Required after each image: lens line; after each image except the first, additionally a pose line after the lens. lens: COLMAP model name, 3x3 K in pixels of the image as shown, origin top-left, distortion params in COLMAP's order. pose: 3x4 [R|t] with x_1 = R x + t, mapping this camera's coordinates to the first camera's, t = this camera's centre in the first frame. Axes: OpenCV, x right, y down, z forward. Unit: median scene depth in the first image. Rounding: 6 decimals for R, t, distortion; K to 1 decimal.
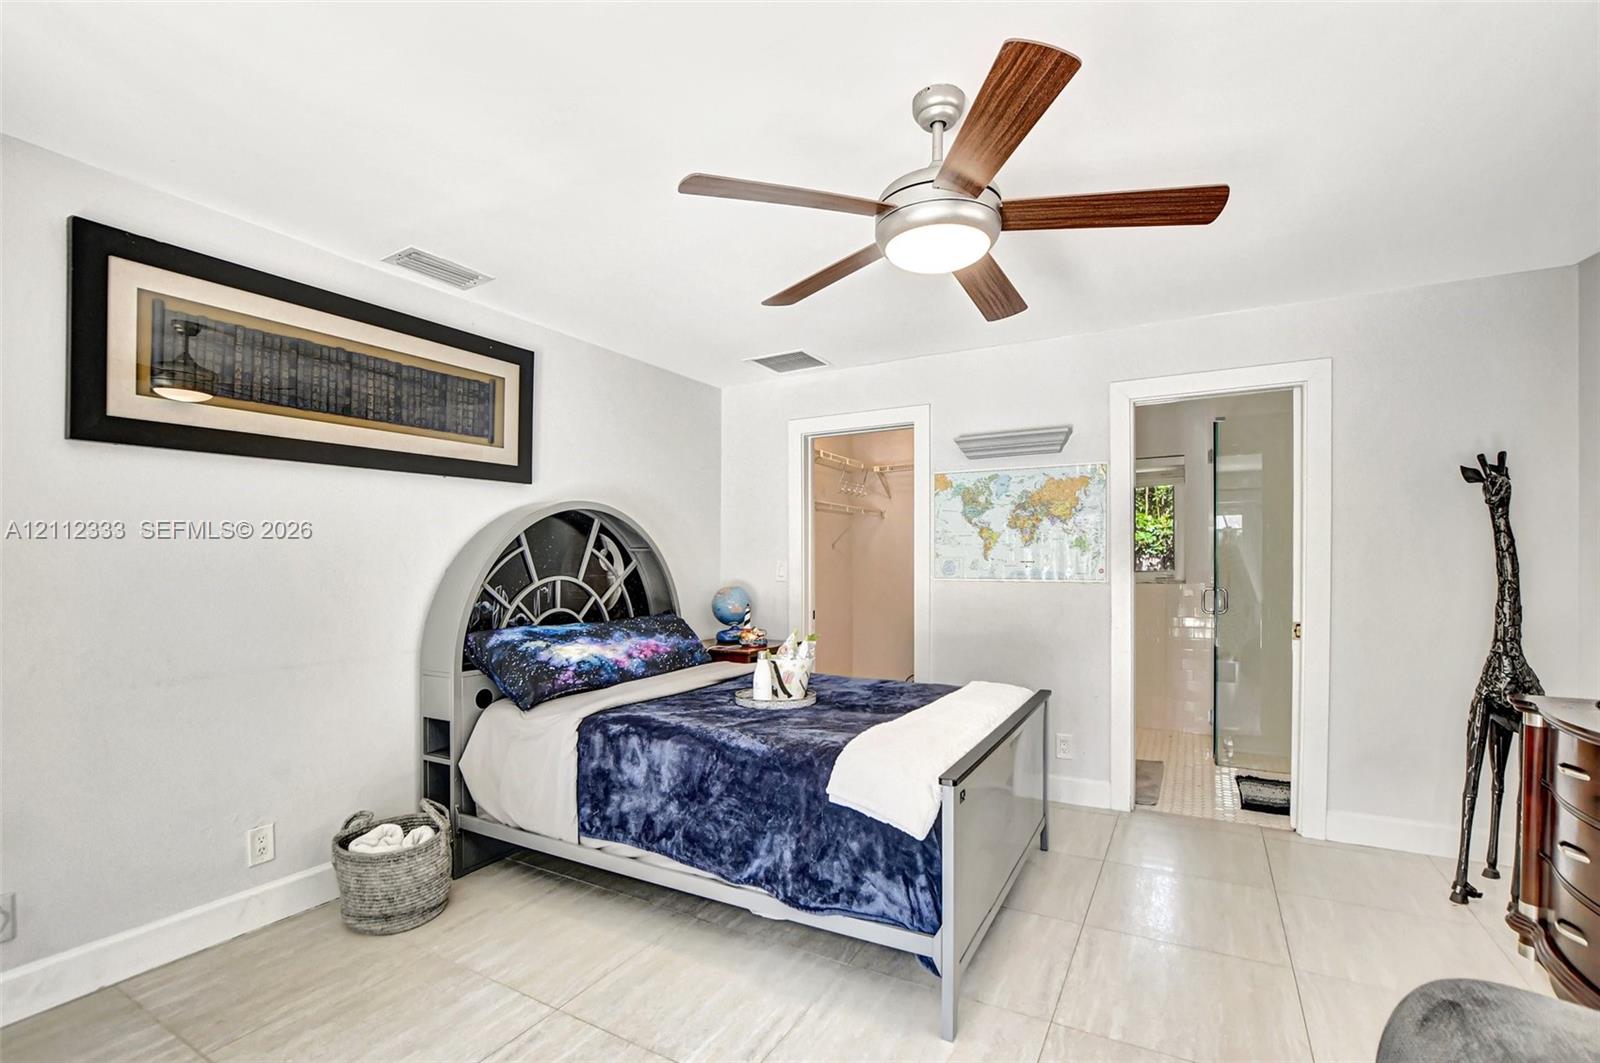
lens RADIAL K [[719.8, 0, 807.7], [0, 719.8, 557.0], [0, 0, 1]] dist [-0.031033, 0.000065]
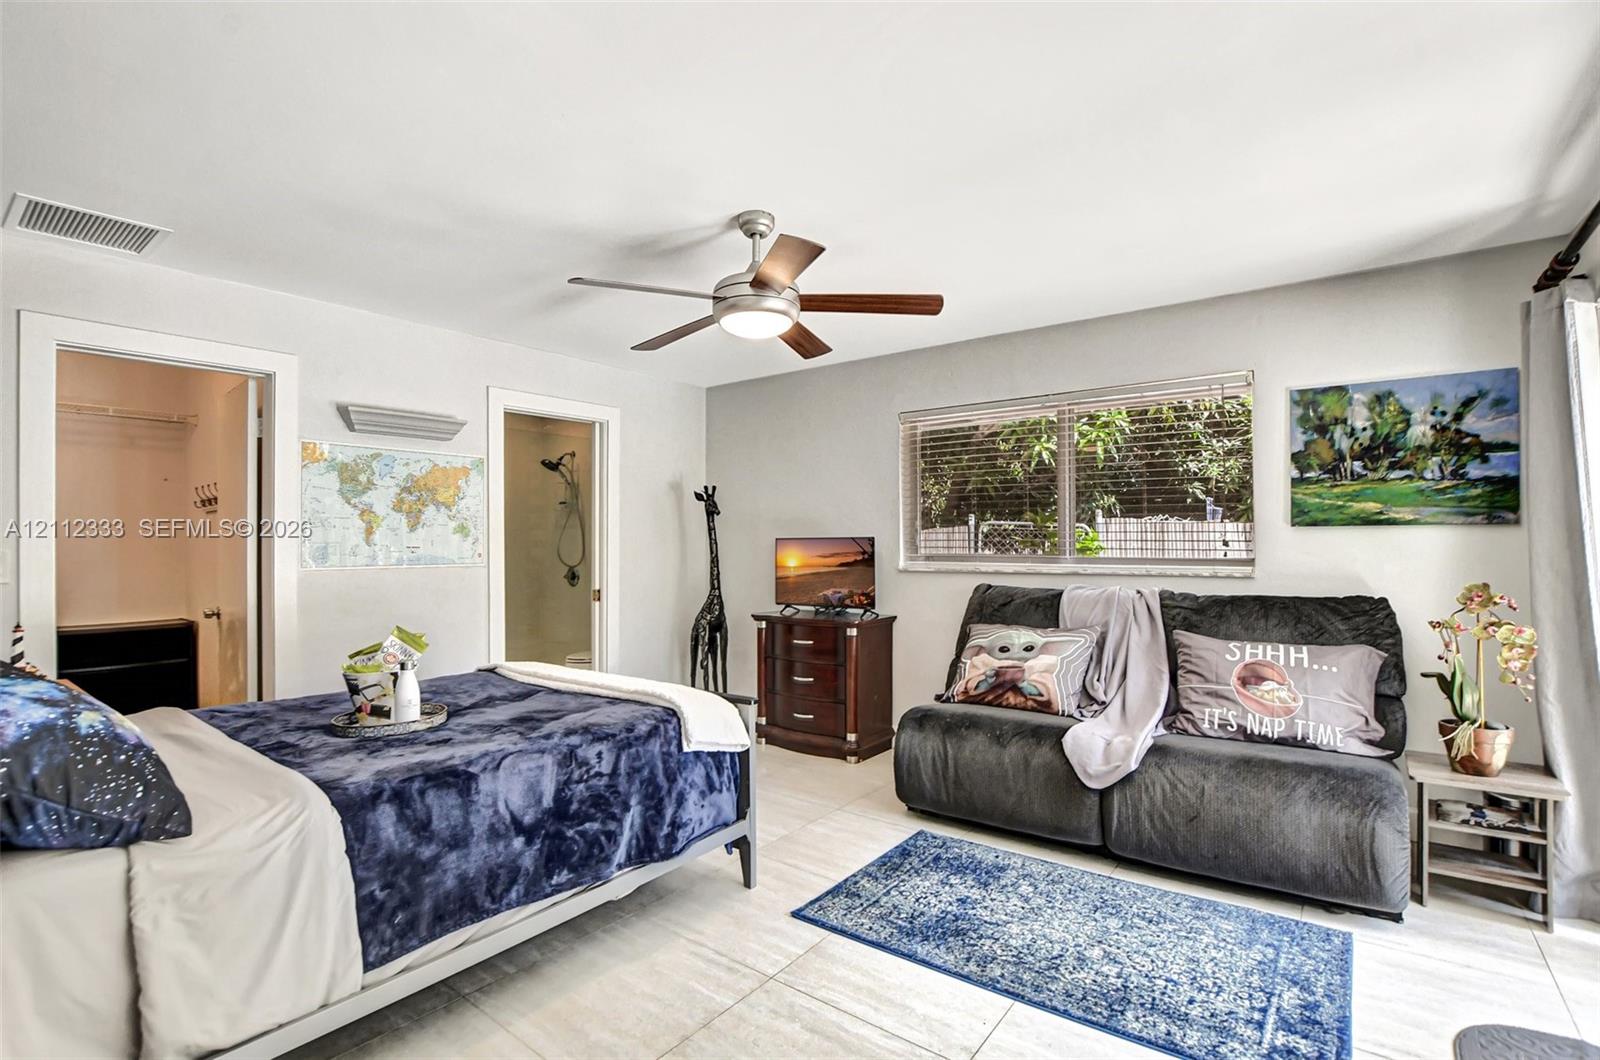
lens RADIAL K [[717.5, 0, 787.7], [0, 717.5, 534.0], [0, 0, 1]] dist [-0.031223, 0.000405]
pose [[0.166468, 0.014644, 0.985938, -0.653964], [-0.002774, 0.999893, -0.014383, 0.001567], [-0.986043, -0.000340, 0.166490, 0.385079]]
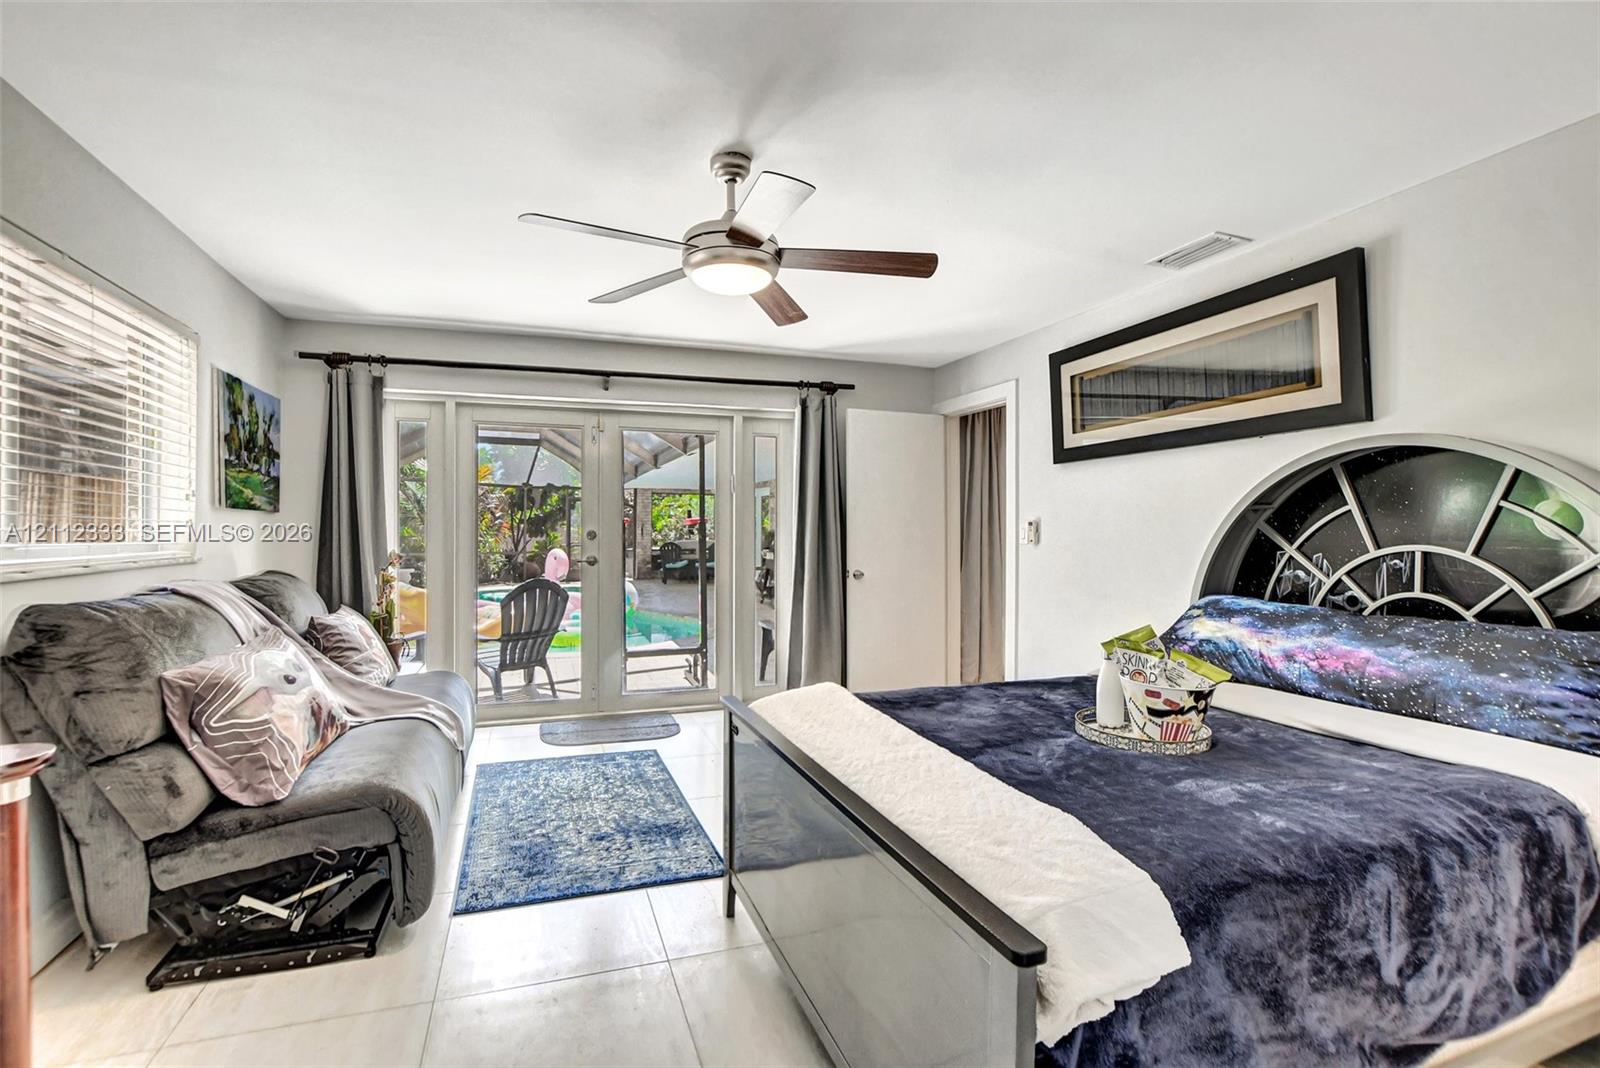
lens RADIAL K [[731.8, 0, 800.0], [0, 731.8, 534.0], [0, 0, 1]] dist [-0.001159, -0.000106]
pose [[-0.656822, 0.008095, -0.754002, 0.589104], [0.005018, 0.999967, 0.006364, 0.008795], [0.754029, 0.000396, -0.656841, 1.065675]]
